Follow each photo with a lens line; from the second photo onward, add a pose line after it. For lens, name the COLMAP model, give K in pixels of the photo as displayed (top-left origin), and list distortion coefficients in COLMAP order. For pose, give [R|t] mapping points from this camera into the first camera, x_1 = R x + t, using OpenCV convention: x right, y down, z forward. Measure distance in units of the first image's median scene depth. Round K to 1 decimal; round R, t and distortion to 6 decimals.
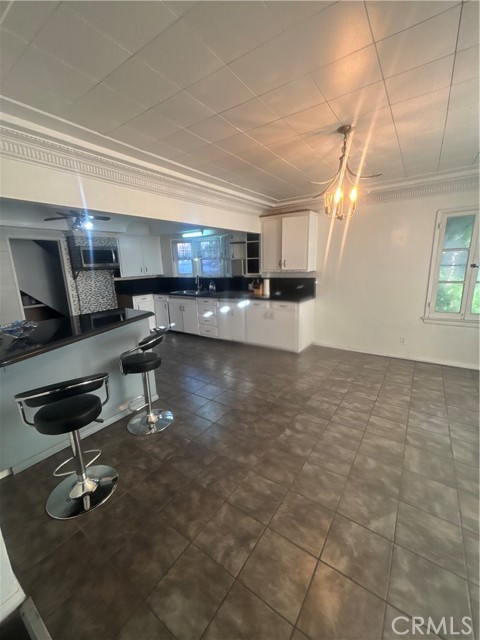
lens RADIAL K [[260.7, 0, 240.9], [0, 260.7, 317.9], [0, 0, 1]] dist [-0.000631, 0.000048]
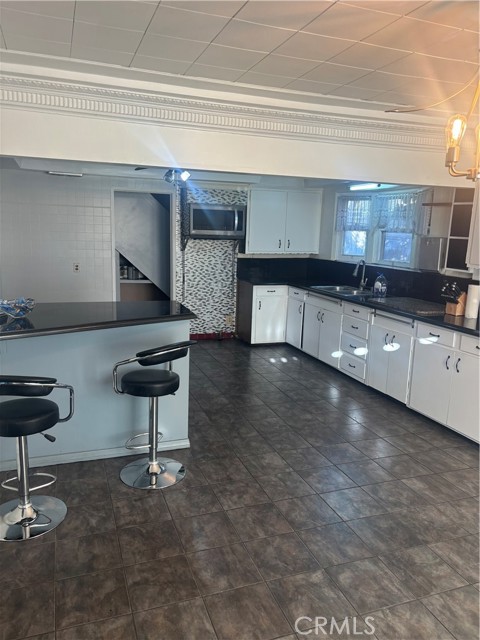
lens RADIAL K [[488.7, 0, 240.0], [0, 488.7, 320.0], [0, 0, 1]] dist [0.076608, -0.080277]
pose [[0.813265, 0.162356, -0.558785, 0.250108], [-0.174175, 0.984180, 0.032457, -0.036674], [0.555214, 0.070930, 0.828677, 0.022049]]
